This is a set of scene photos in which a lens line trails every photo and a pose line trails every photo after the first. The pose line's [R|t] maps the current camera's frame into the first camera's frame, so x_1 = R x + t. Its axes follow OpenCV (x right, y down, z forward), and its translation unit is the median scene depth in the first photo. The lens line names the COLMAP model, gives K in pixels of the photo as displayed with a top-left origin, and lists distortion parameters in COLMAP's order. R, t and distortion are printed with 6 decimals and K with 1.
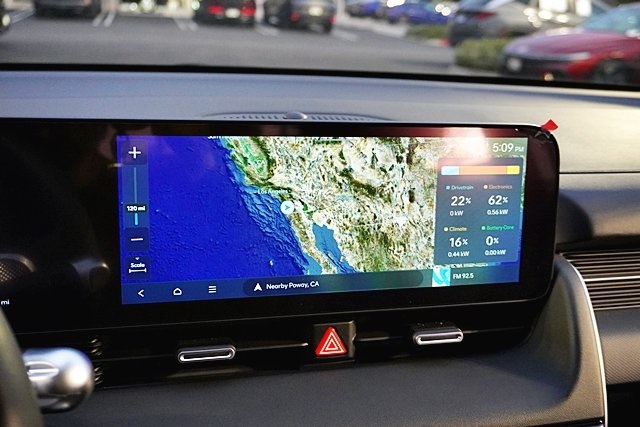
lens RADIAL K [[674.3, 0, 320.0], [0, 674.3, 213.5], [0, 0, 1]] dist [0.007559, -0.013371]
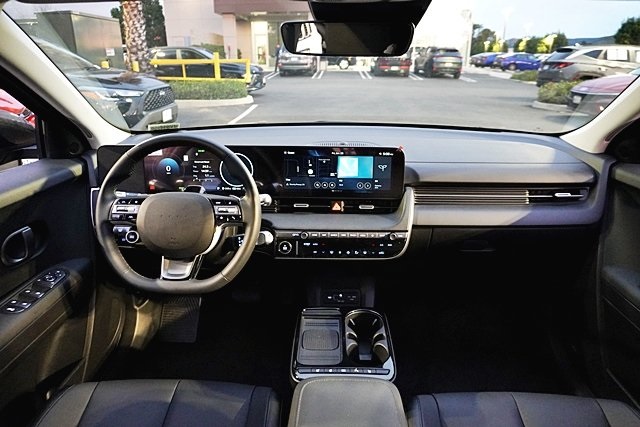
lens RADIAL K [[431.1, 0, 320.0], [0, 431.1, 213.5], [0, 0, 1]] dist [-0.019491, 0.004427]
pose [[0.954947, 0.054289, -0.291768, 0.574332], [-0.041723, 0.997921, 0.049123, 0.108872], [0.293828, -0.034736, 0.955227, -1.180099]]
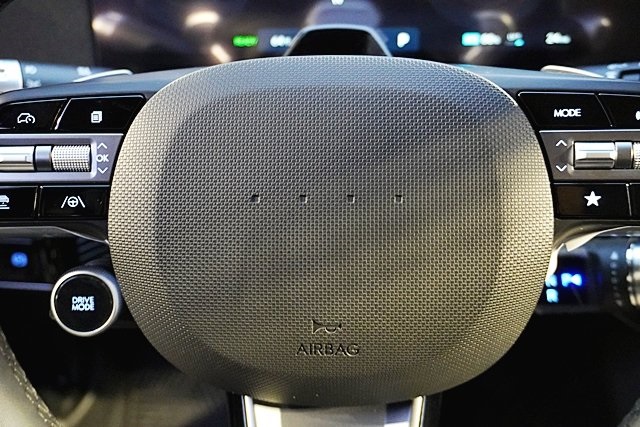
lens RADIAL K [[776.8, 0, 320.0], [0, 776.8, 213.5], [0, 0, 1]] dist [-0.020170, -0.011415]
pose [[0.952225, 0.080186, -0.294681, -0.361124], [-0.021986, 0.980410, 0.195736, 0.135260], [0.304604, -0.179906, 0.935334, -0.181927]]
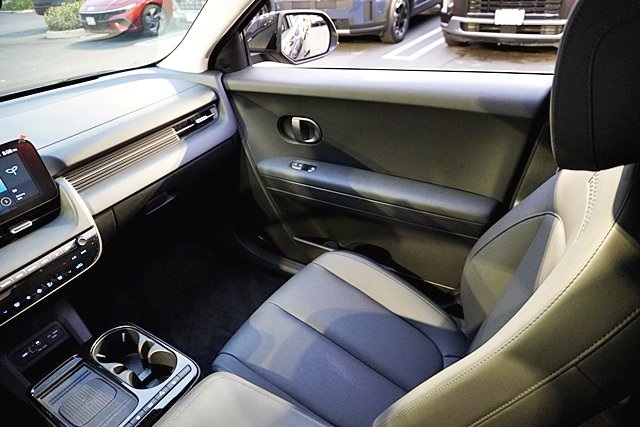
lens RADIAL K [[431.1, 0, 320.0], [0, 431.1, 213.5], [0, 0, 1]] dist [-0.019491, 0.004427]
pose [[0.741953, -0.457402, 0.490193, 0.234940], [0.324141, 0.884733, 0.334932, -0.046140], [-0.586889, -0.089612, 0.804693, -0.993640]]
